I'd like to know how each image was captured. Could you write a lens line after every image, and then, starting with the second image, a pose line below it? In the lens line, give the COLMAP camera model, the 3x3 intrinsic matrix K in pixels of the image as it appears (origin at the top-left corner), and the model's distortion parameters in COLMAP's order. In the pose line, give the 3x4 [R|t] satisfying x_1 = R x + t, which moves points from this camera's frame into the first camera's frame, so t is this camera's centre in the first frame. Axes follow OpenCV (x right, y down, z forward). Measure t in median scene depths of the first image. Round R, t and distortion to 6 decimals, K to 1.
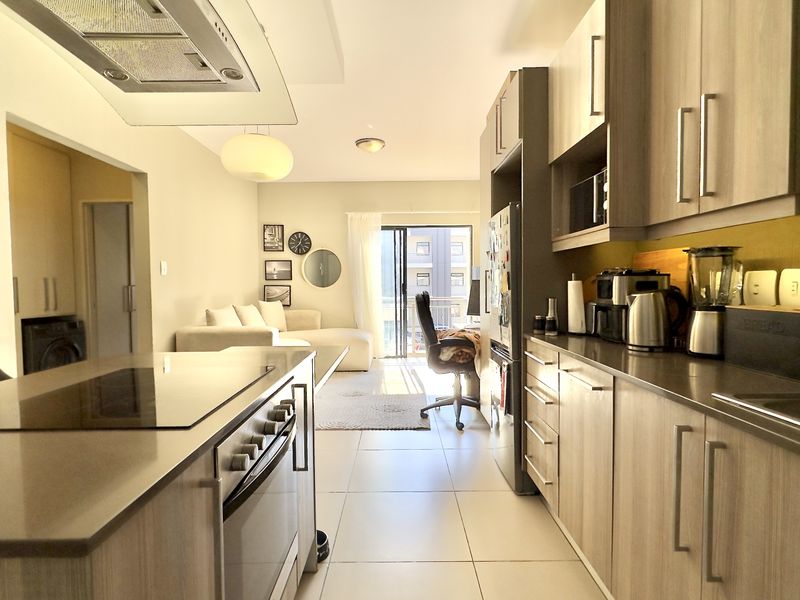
lens RADIAL K [[424.6, 0, 400.0], [0, 424.6, 300.0], [0, 0, 1]] dist [0.000751, 0.000083]
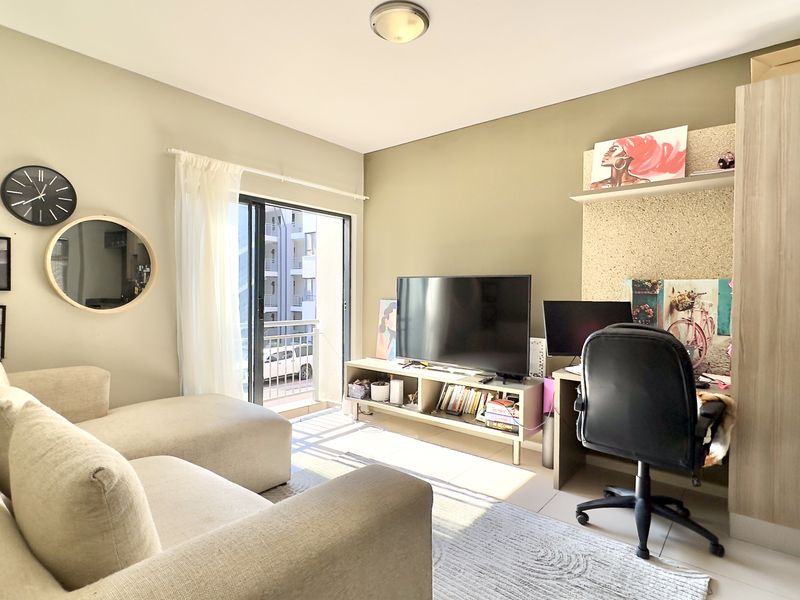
lens RADIAL K [[424.6, 0, 400.0], [0, 424.6, 300.0], [0, 0, 1]] dist [0.000751, 0.000083]
pose [[0.649441, -0.000707, 0.760411, -0.889696], [0.015850, 0.999795, -0.012607, -0.081820], [-0.760246, 0.020240, 0.649319, 1.412502]]
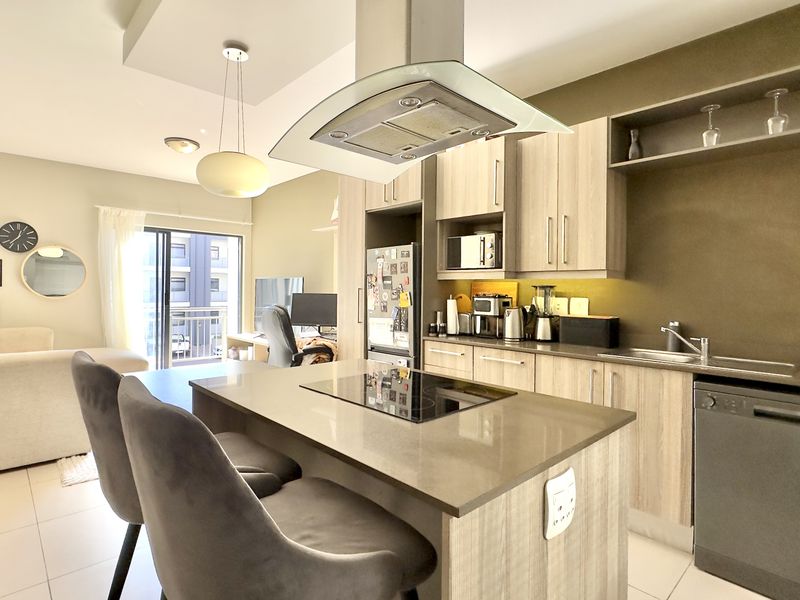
lens RADIAL K [[434.1, 0, 400.0], [0, 434.1, 300.0], [0, 0, 1]] dist [0.001292, 0.000033]
pose [[0.728238, 0.002418, 0.685320, -0.758797], [0.008738, 0.999880, -0.012814, -0.025047], [-0.685269, 0.015320, 0.728129, -0.005109]]
